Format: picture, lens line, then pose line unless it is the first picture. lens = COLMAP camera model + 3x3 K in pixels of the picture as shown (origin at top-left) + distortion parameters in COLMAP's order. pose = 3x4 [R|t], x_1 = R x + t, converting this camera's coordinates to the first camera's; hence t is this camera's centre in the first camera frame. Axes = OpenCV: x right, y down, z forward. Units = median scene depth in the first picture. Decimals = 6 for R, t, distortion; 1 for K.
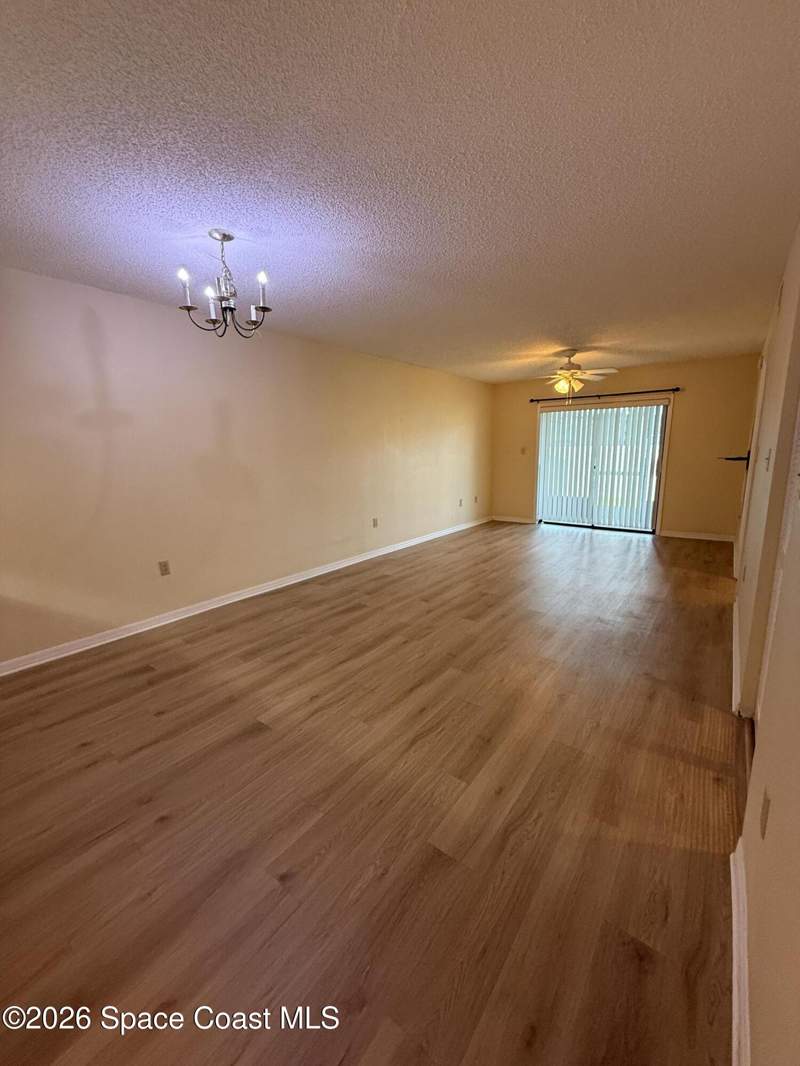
lens RADIAL K [[424.1, 0, 399.7], [0, 424.1, 531.4], [0, 0, 1]] dist [-0.001509, -0.000272]
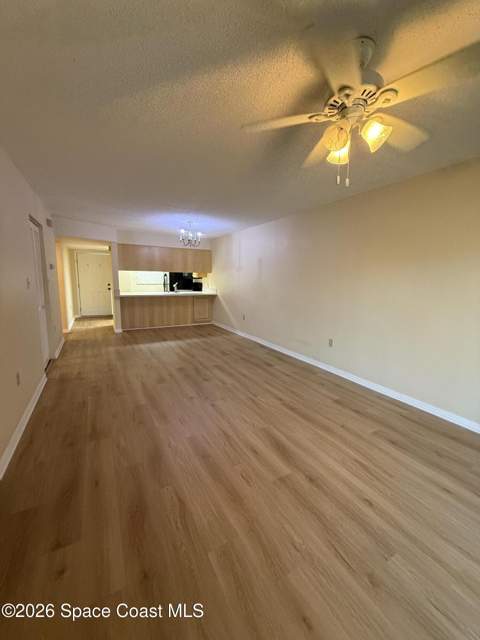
lens RADIAL K [[254.6, 0, 239.3], [0, 254.6, 318.2], [0, 0, 1]] dist [-0.001509, -0.000272]
pose [[-0.396261, 0.152237, -0.905428, 0.813992], [-0.184513, 0.952834, 0.240960, -0.252897], [0.899406, 0.262547, -0.349482, 1.215755]]
